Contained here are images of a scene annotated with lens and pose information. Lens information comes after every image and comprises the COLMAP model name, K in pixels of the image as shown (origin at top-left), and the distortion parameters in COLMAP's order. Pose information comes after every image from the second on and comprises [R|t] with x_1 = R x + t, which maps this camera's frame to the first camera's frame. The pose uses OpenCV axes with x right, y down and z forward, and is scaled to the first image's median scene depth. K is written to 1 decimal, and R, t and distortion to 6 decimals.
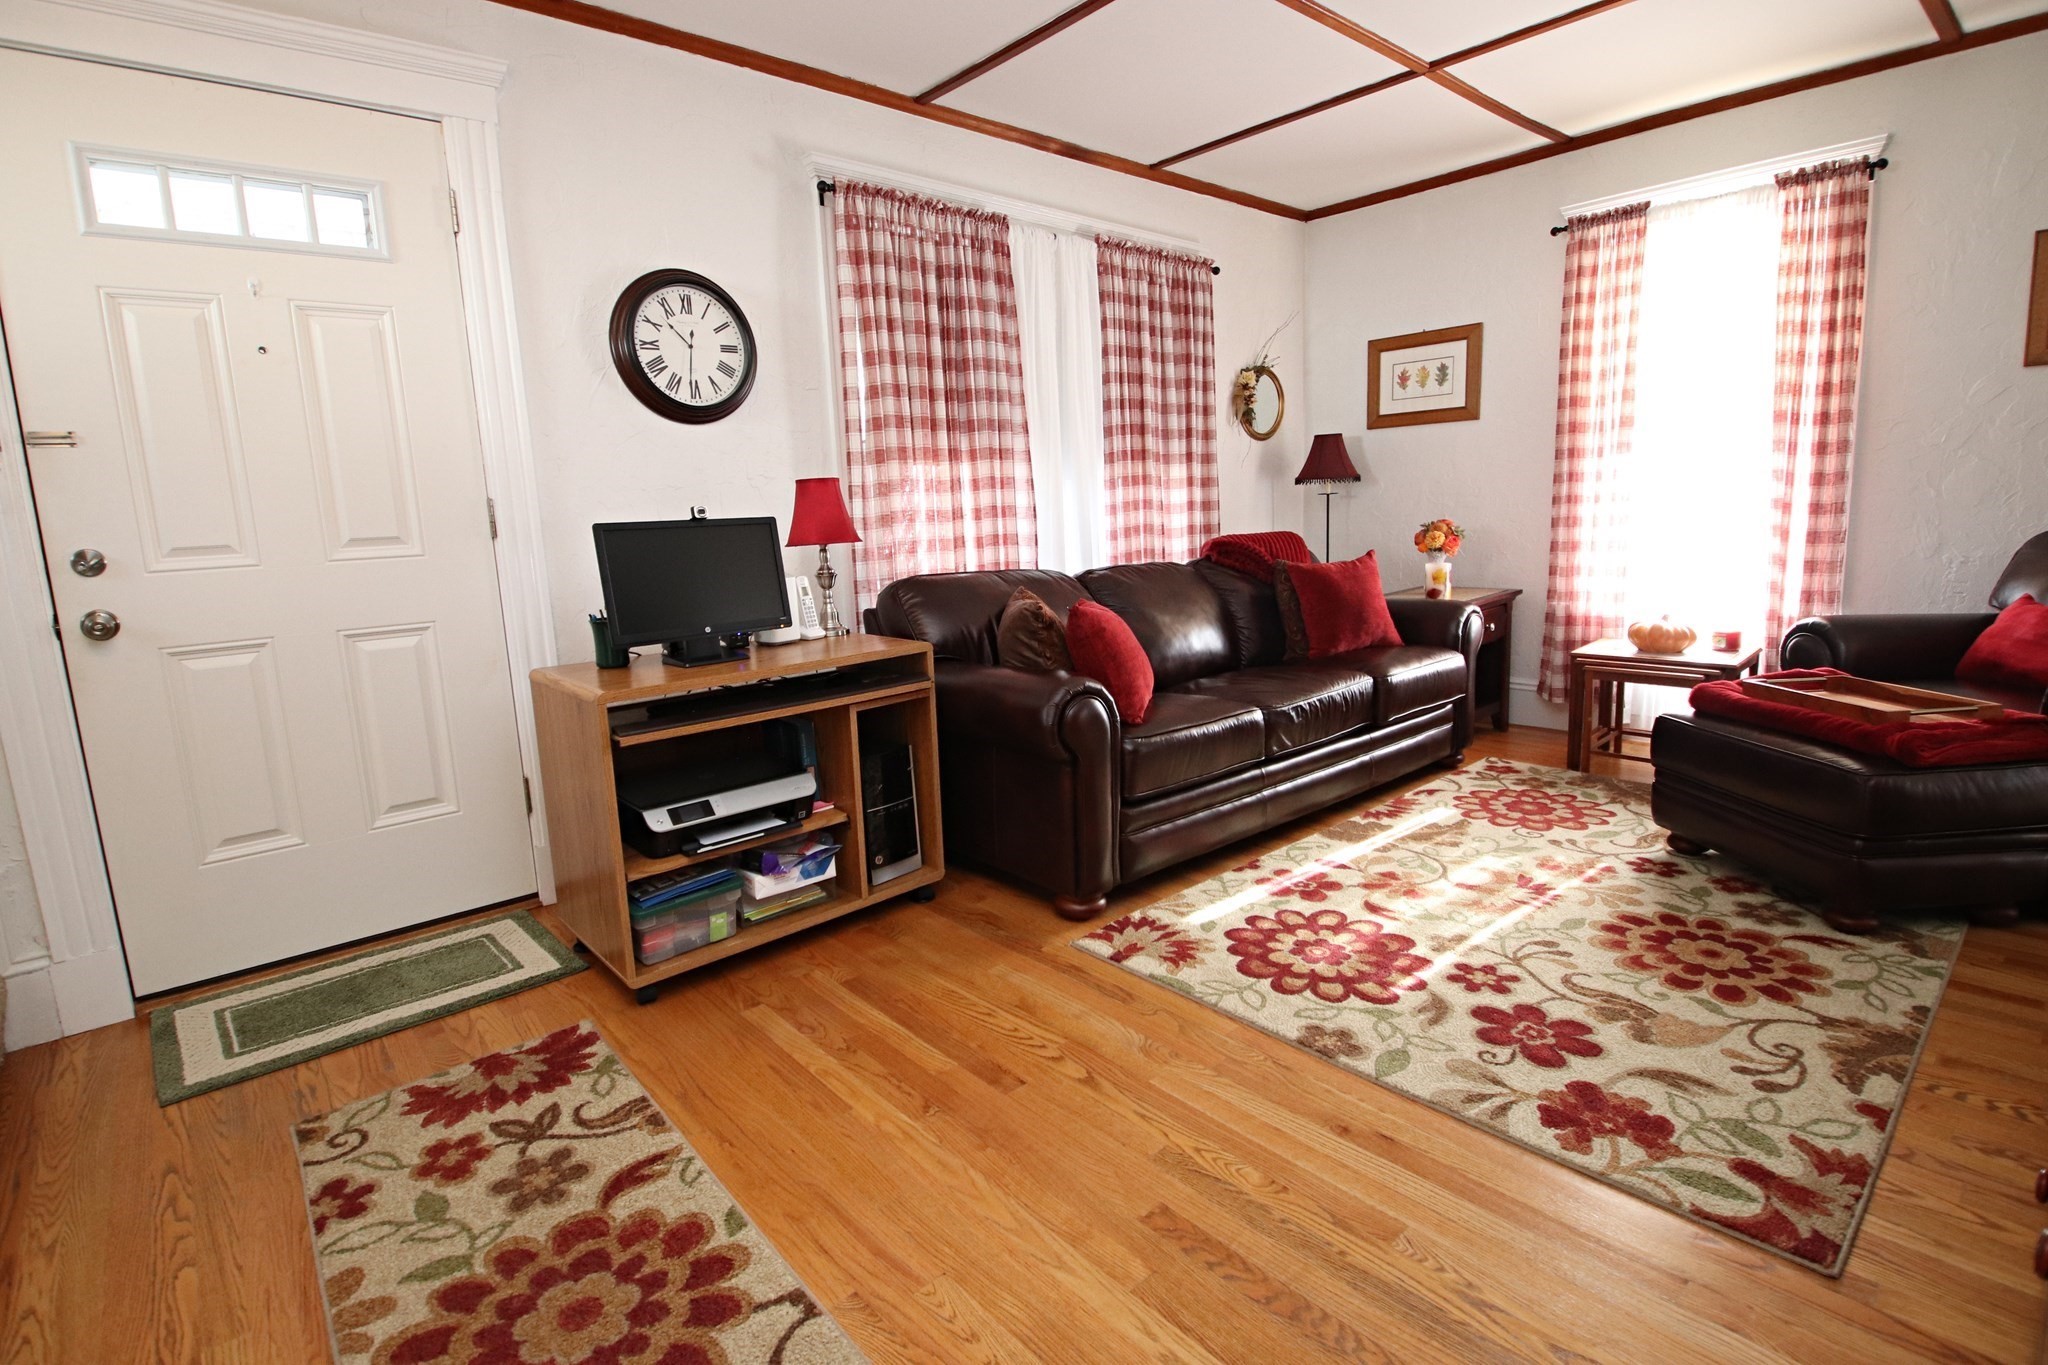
lens RADIAL K [[953.6, 0, 993.5], [0, 953.6, 671.0], [0, 0, 1]] dist [0.002091, -0.017486]
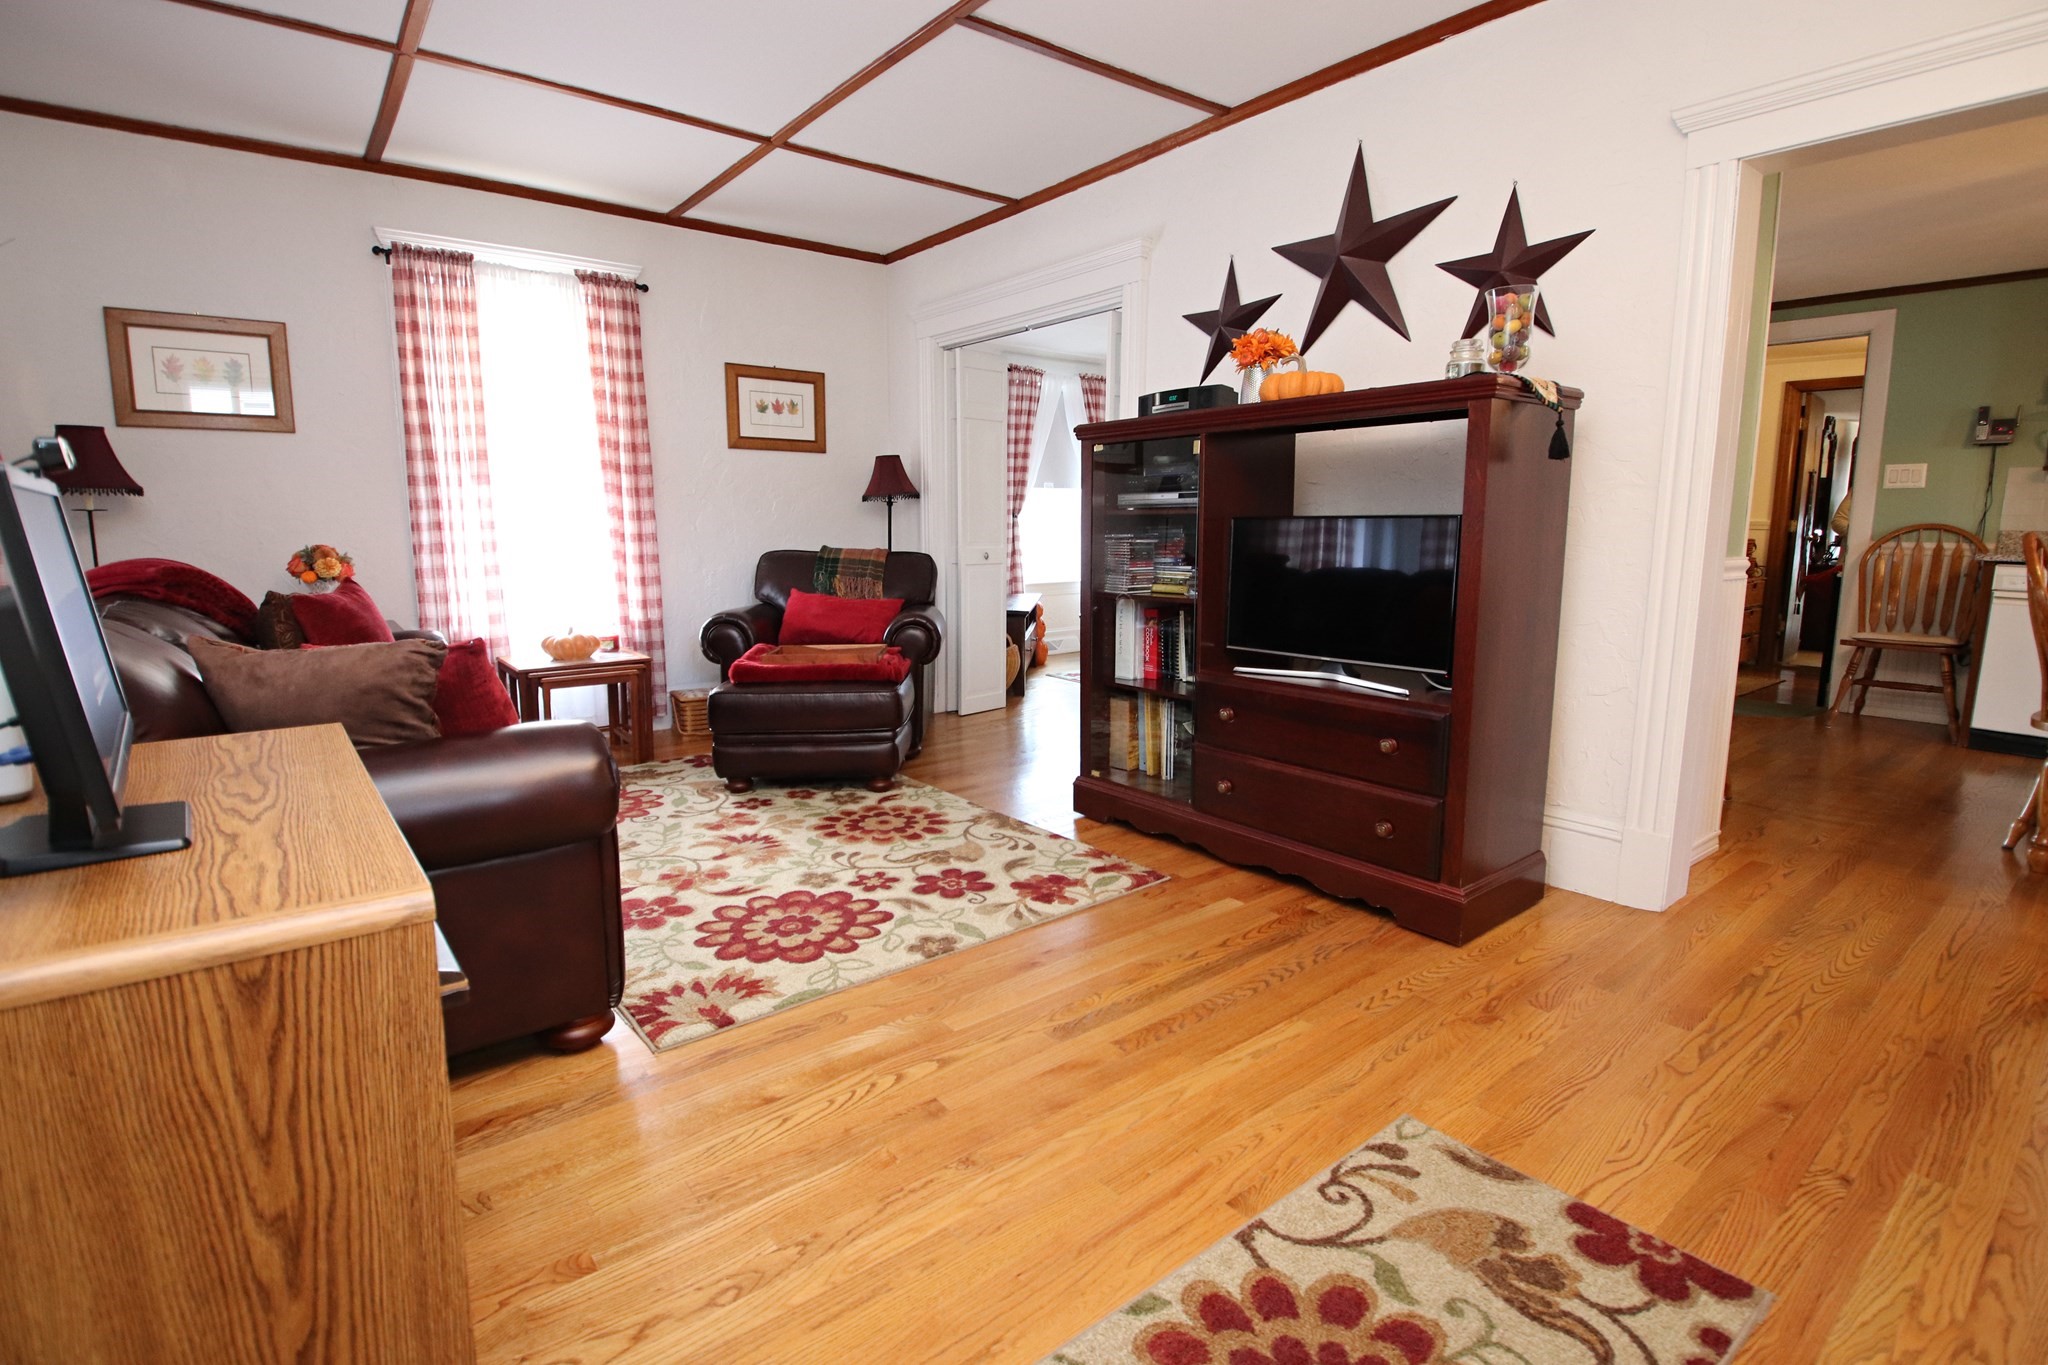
lens RADIAL K [[970.0, 0, 1018.6], [0, 970.0, 674.1], [0, 0, 1]] dist [-0.002339, -0.015895]
pose [[0.032214, -0.115691, 0.992763, -0.707555], [0.169365, 0.979546, 0.108655, -0.060451], [-0.985027, 0.164639, 0.051150, 0.644929]]
